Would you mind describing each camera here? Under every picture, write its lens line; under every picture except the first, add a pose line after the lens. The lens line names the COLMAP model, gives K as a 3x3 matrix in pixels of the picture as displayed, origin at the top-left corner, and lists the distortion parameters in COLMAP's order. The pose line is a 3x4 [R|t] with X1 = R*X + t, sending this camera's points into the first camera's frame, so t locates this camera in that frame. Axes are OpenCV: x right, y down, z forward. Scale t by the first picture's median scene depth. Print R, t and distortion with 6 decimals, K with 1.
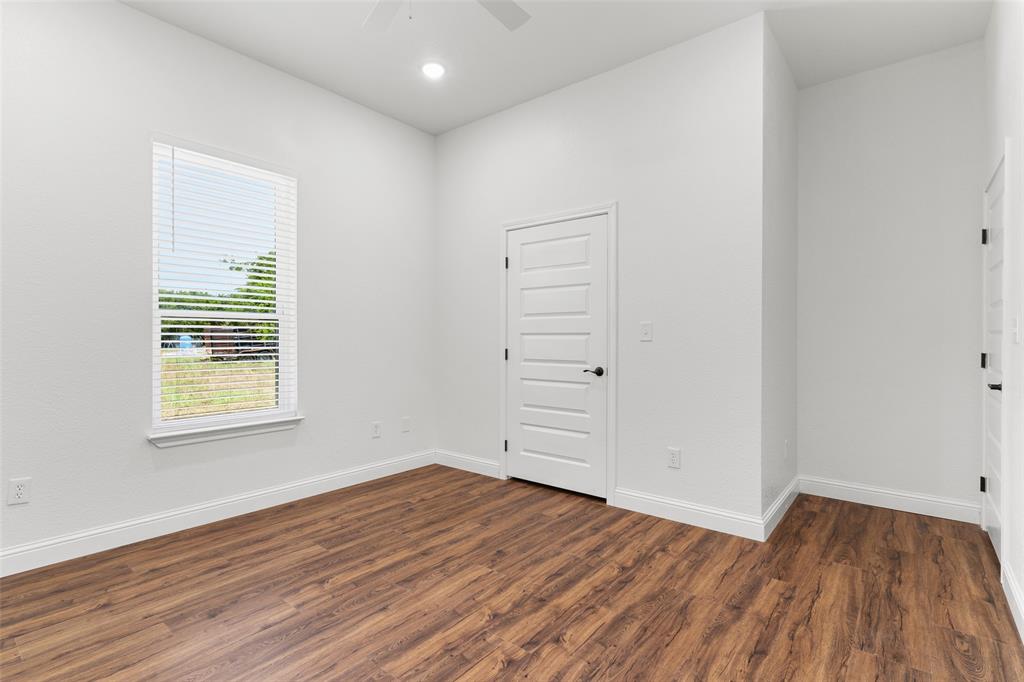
lens RADIAL K [[493.9, 0, 506.0], [0, 493.9, 338.9], [0, 0, 1]] dist [0.002738, 0.001194]
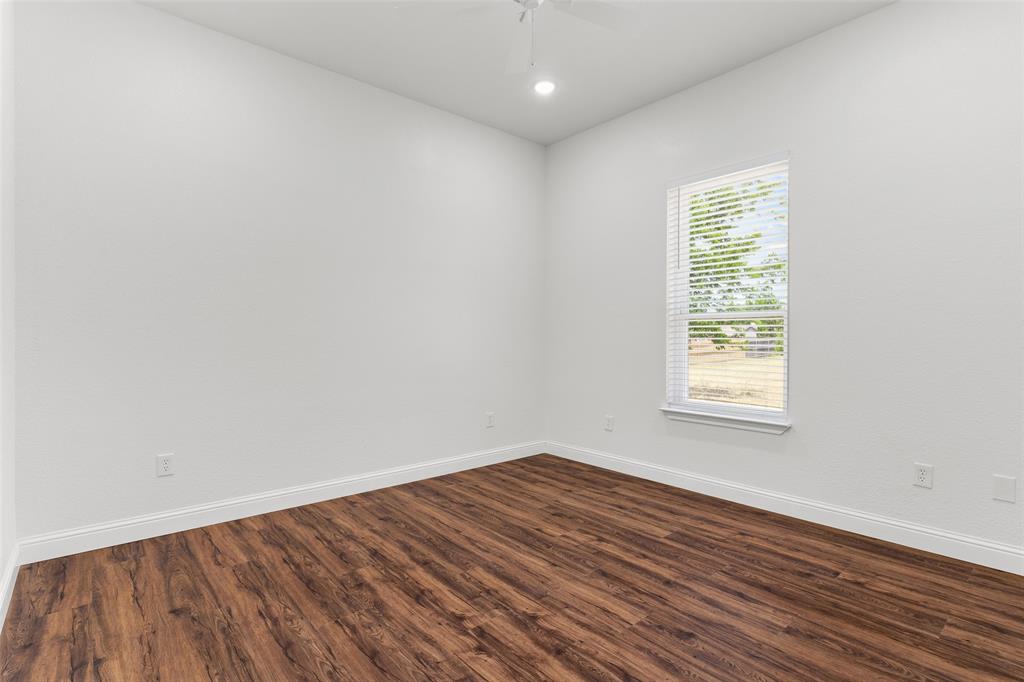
lens RADIAL K [[493.9, 0, 501.5], [0, 493.9, 337.1], [0, 0, 1]] dist [0.002738, 0.001194]
pose [[-0.186152, 0.000032, -0.982521, 0.768638], [-0.002663, 0.999996, 0.000537, 0.002102], [0.982517, 0.002716, -0.186151, 0.900306]]
